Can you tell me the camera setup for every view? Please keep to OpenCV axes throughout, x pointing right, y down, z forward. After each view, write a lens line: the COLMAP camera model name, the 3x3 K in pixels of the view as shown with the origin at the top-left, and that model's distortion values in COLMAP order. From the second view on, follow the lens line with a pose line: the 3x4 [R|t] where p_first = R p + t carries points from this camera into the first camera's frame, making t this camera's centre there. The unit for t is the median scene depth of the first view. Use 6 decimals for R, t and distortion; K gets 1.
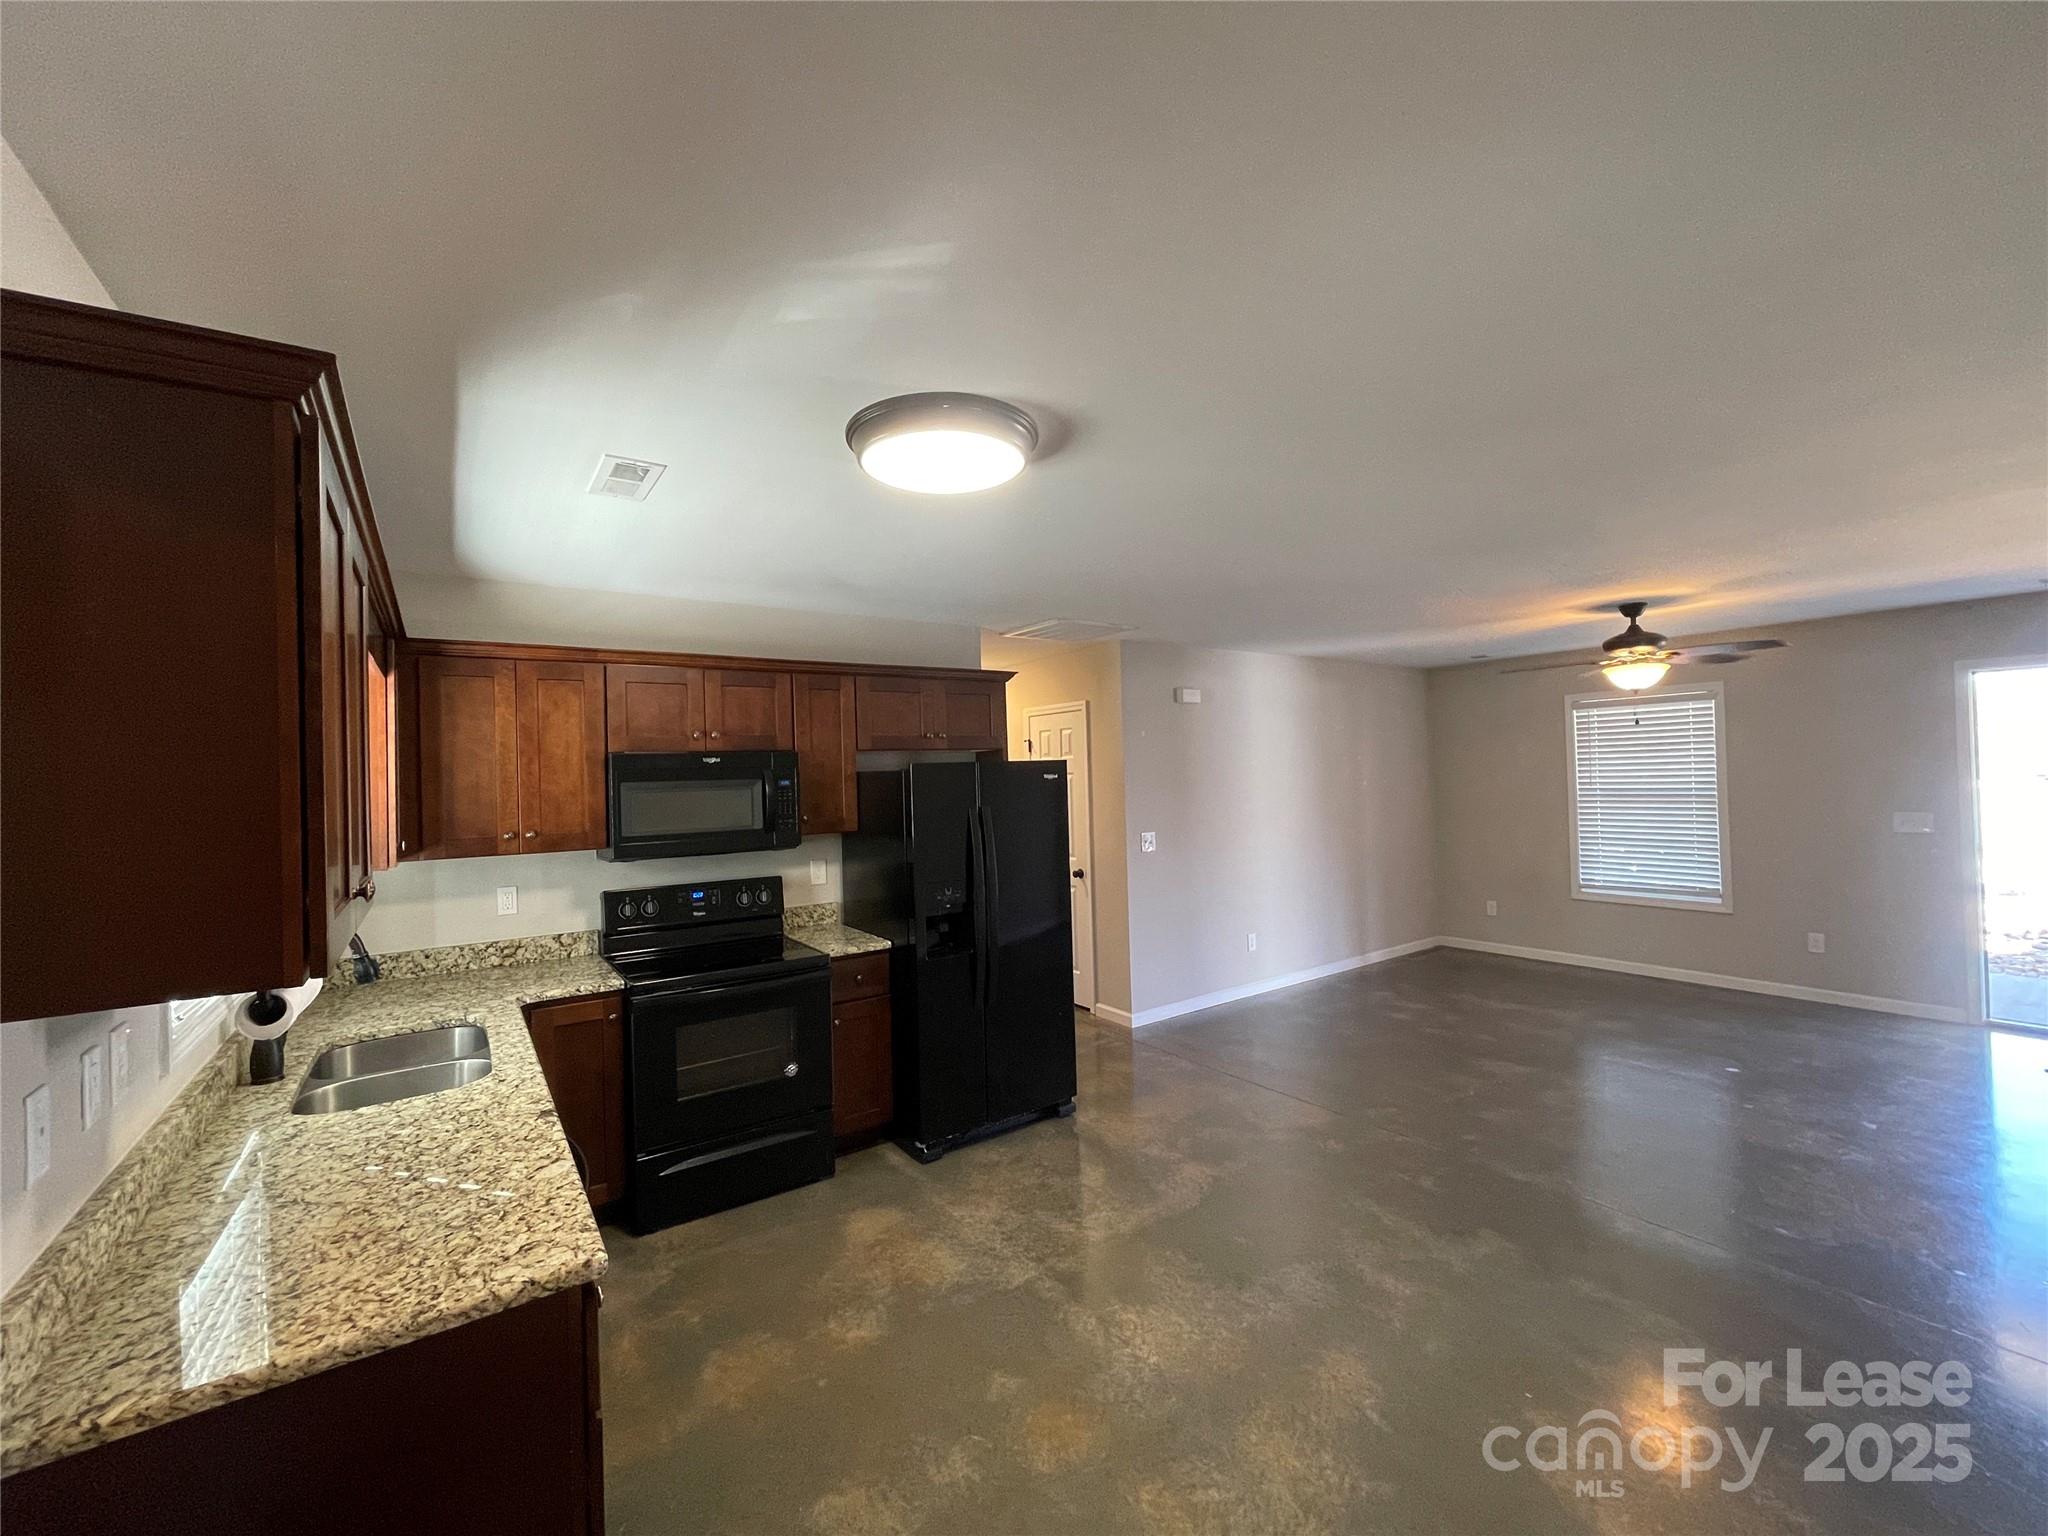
lens RADIAL K [[826.7, 0, 1024.0], [0, 826.7, 768.0], [0, 0, 1]] dist [-0.007751, 0.000037]
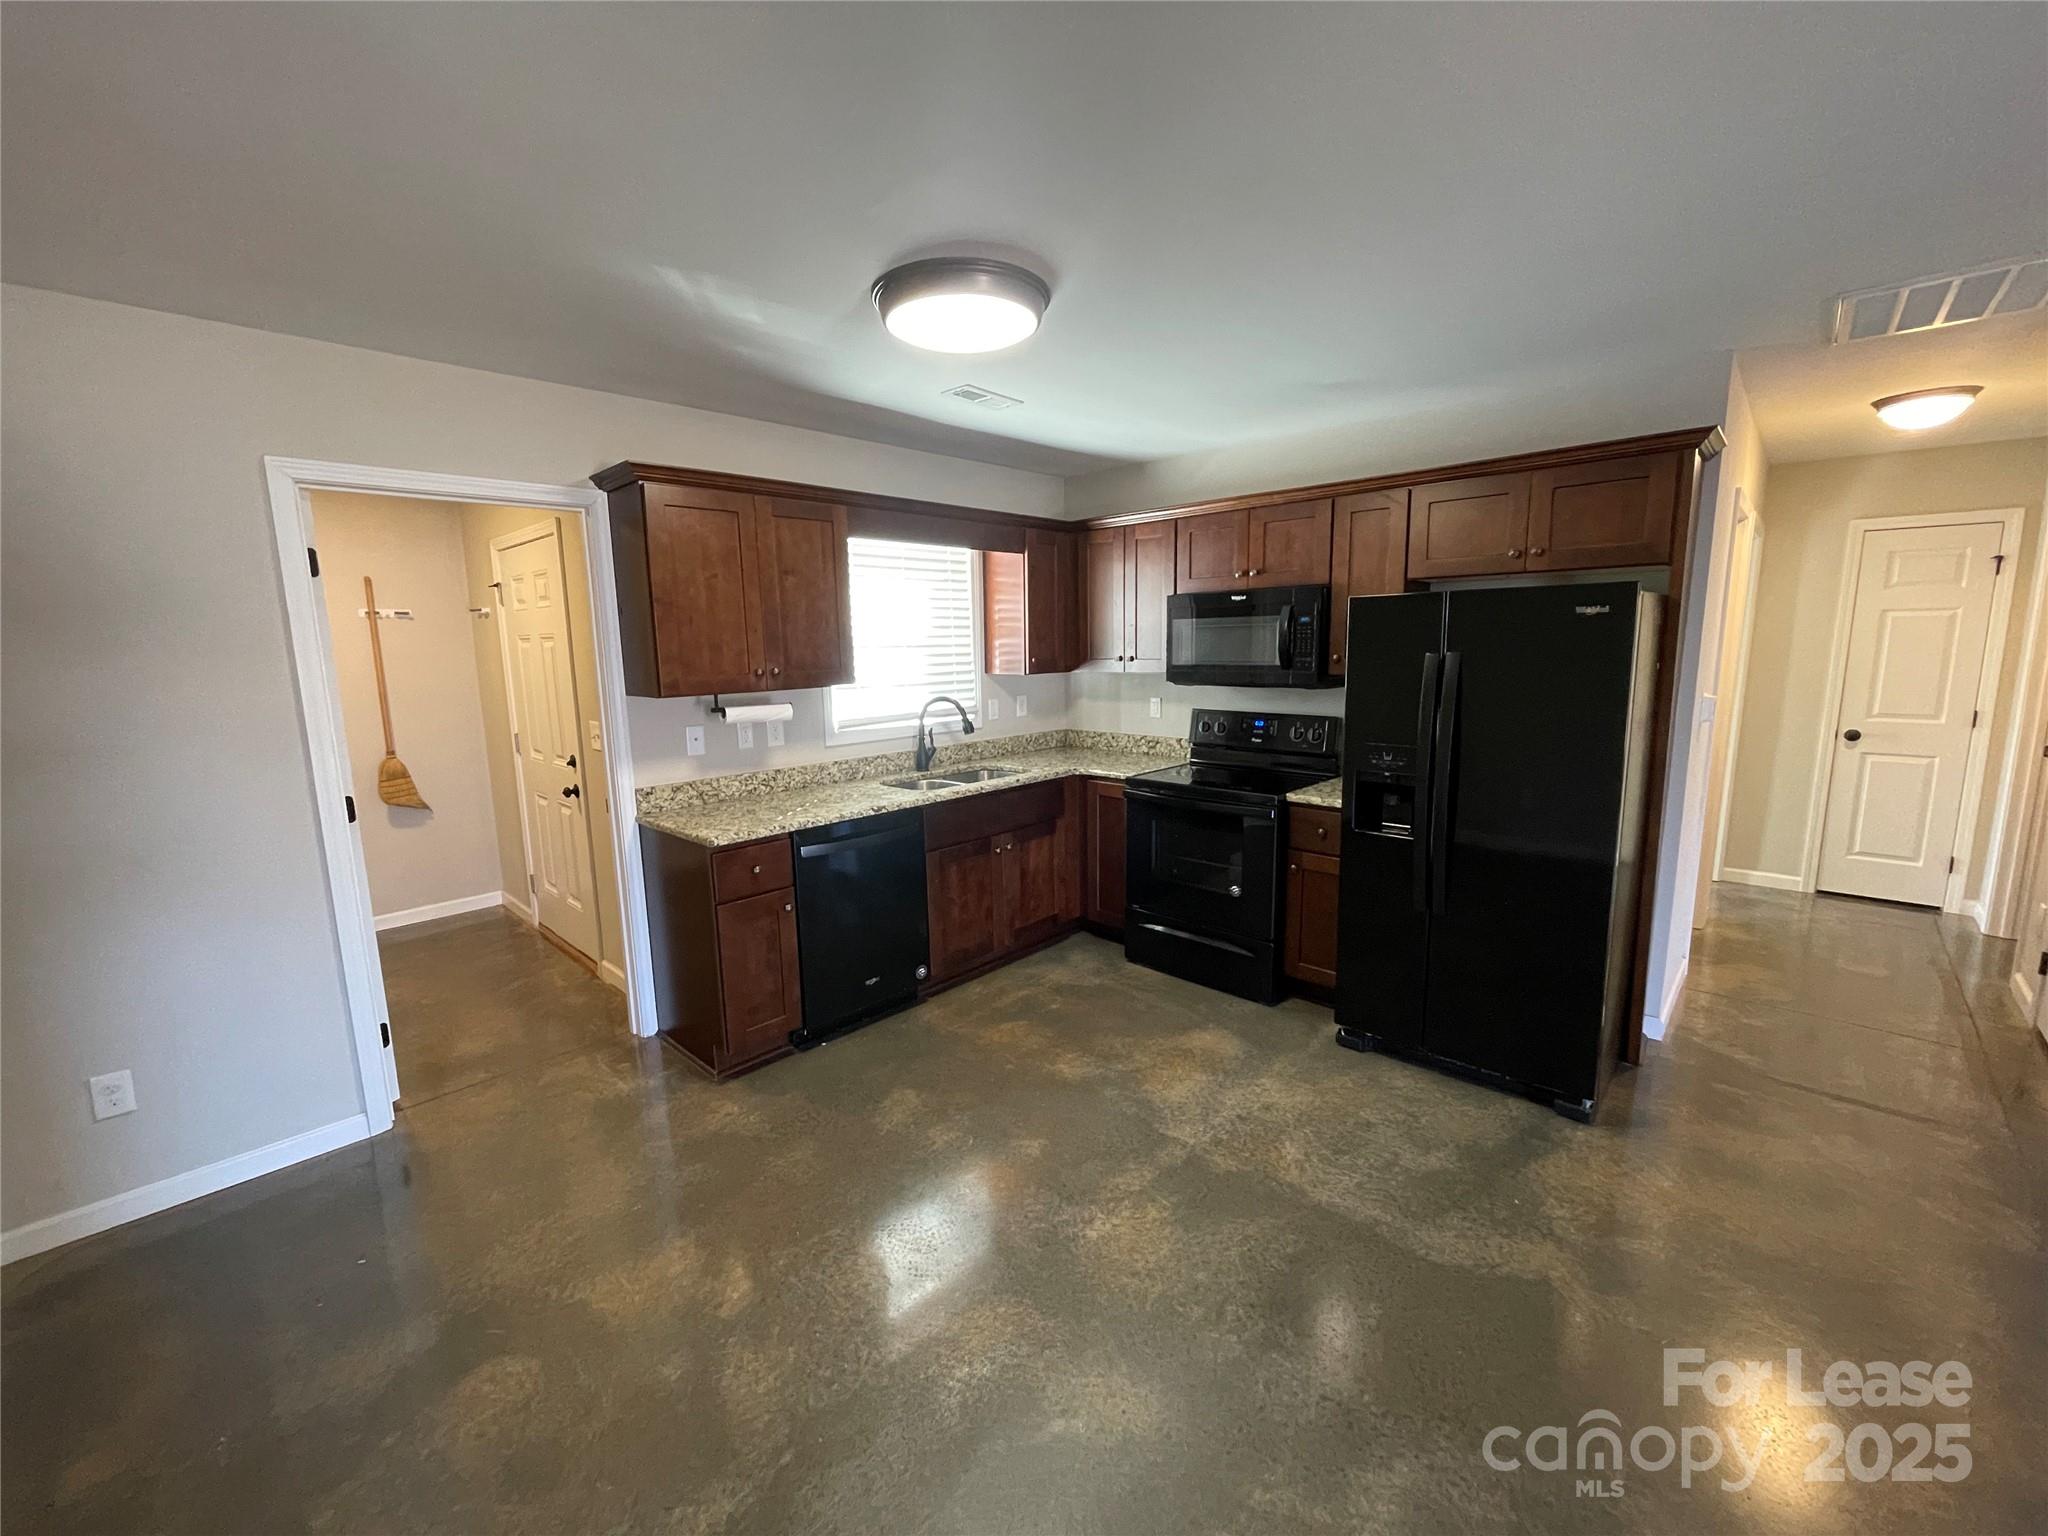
lens RADIAL K [[826.7, 0, 1024.0], [0, 826.7, 768.0], [0, 0, 1]] dist [-0.007751, 0.000037]
pose [[0.193865, 0.174413, -0.965400, 0.681982], [0.025183, 0.982860, 0.182624, 0.004720], [0.980705, -0.059716, 0.186150, 0.542230]]
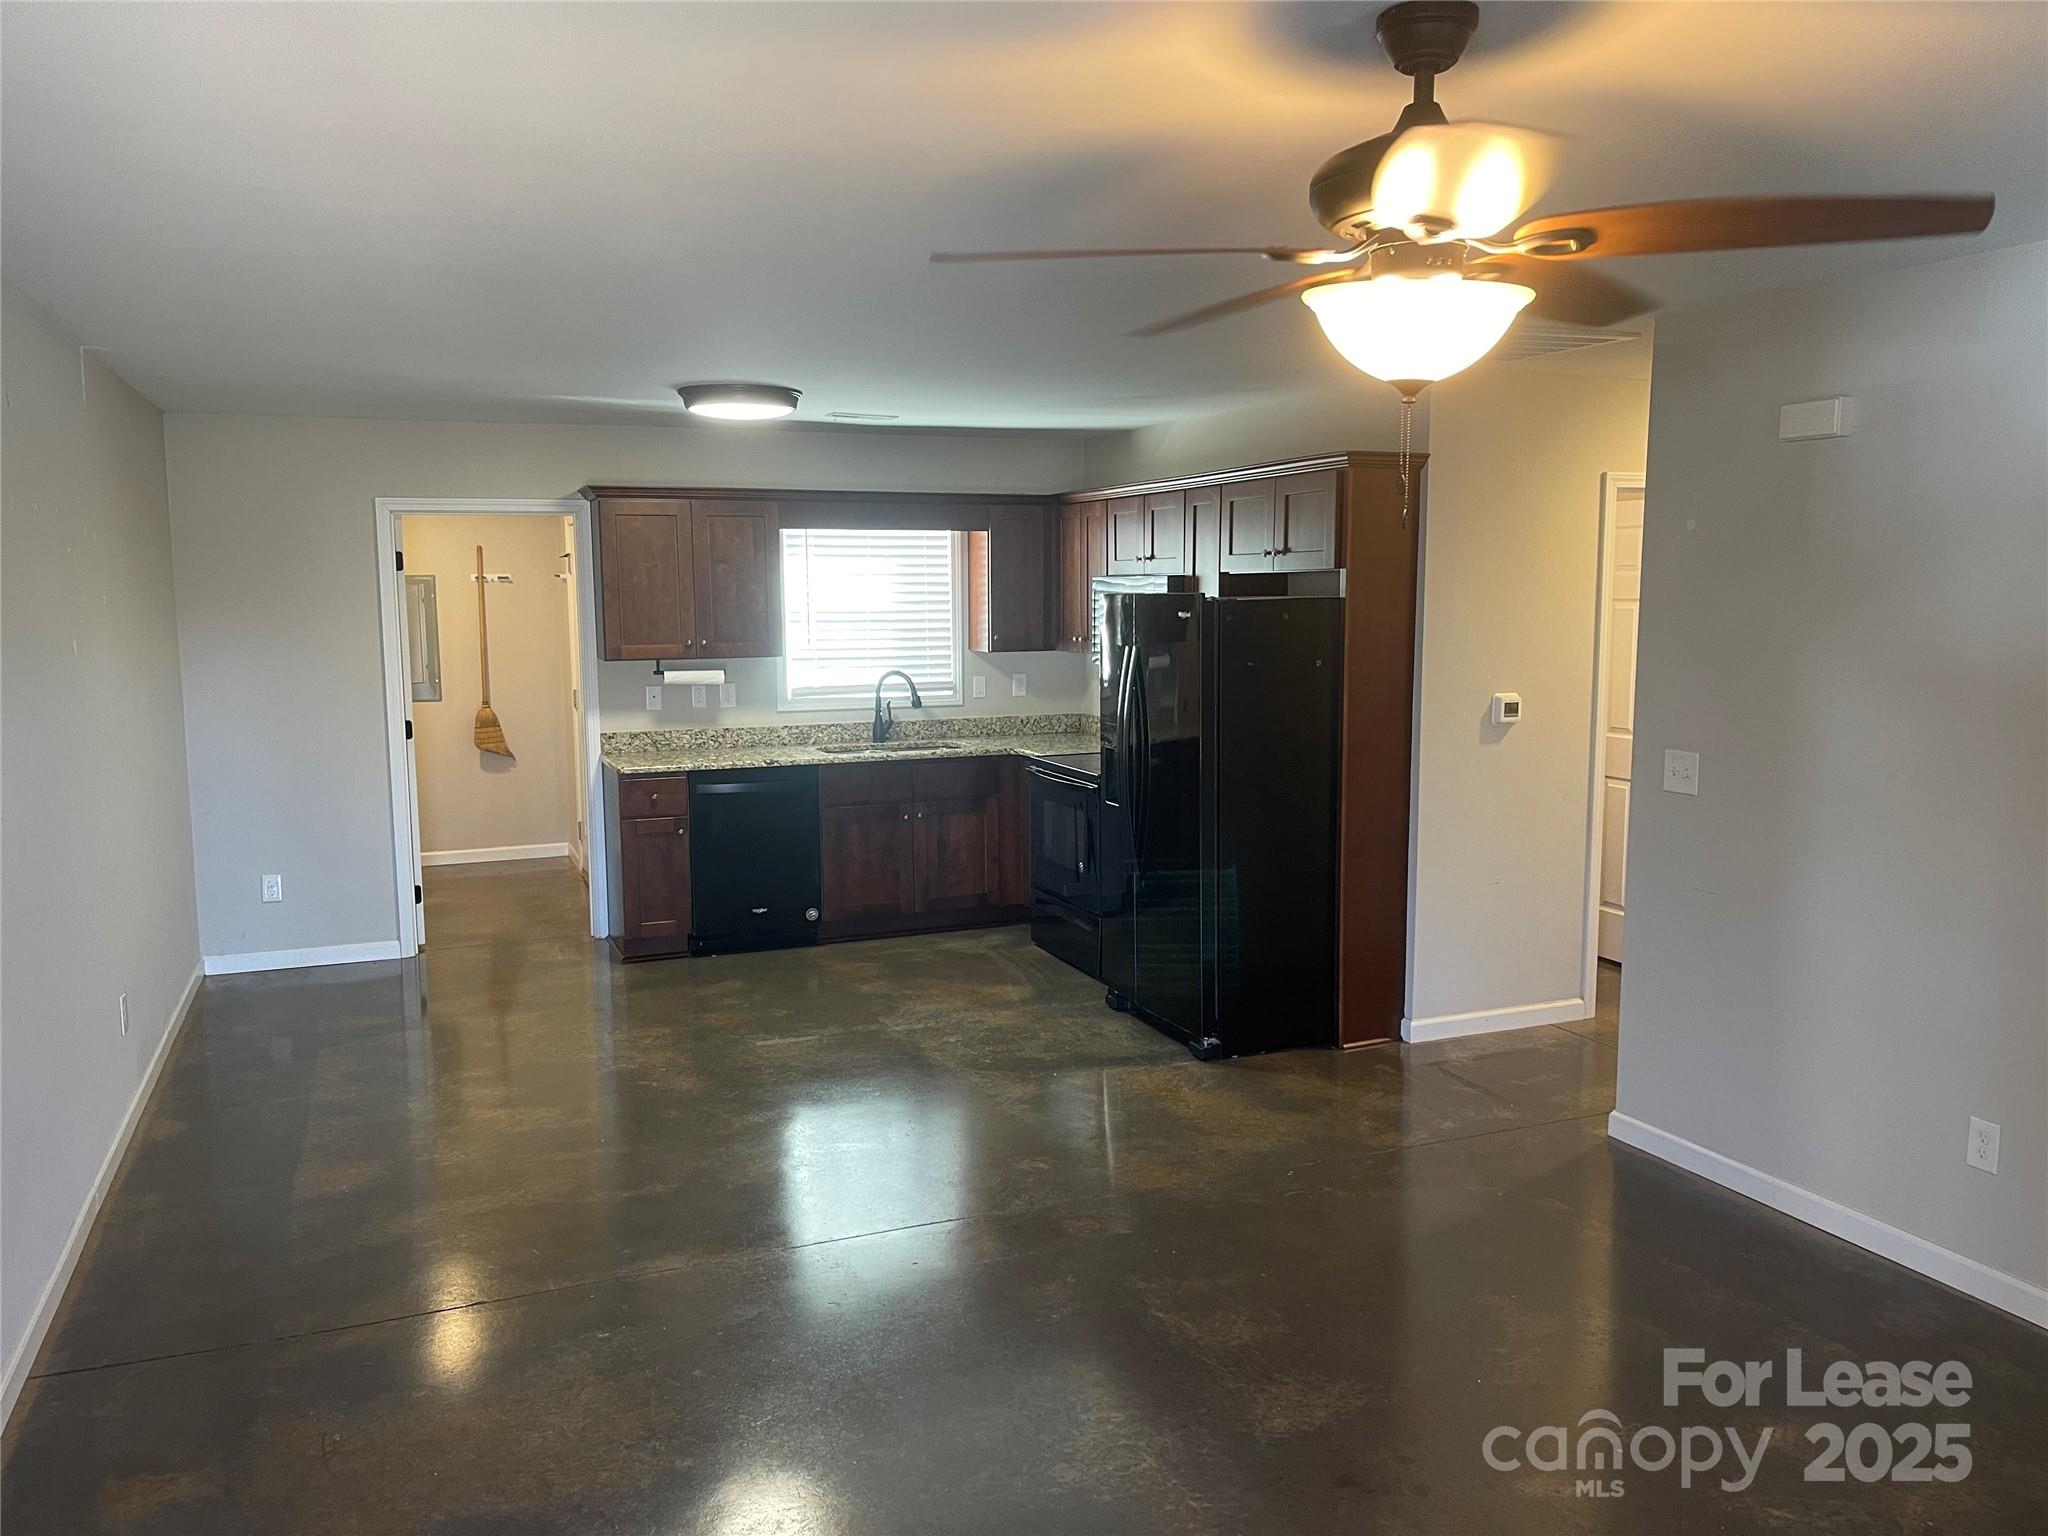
lens RADIAL K [[1525.7, 0, 1024.0], [0, 1525.7, 768.0], [0, 0, 1]] dist [0.032496, -0.001303]
pose [[-0.219646, 0.146033, -0.964588, 1.717129], [0.022552, 0.989229, 0.144629, -0.066877], [0.975319, 0.010013, -0.220574, 1.389945]]
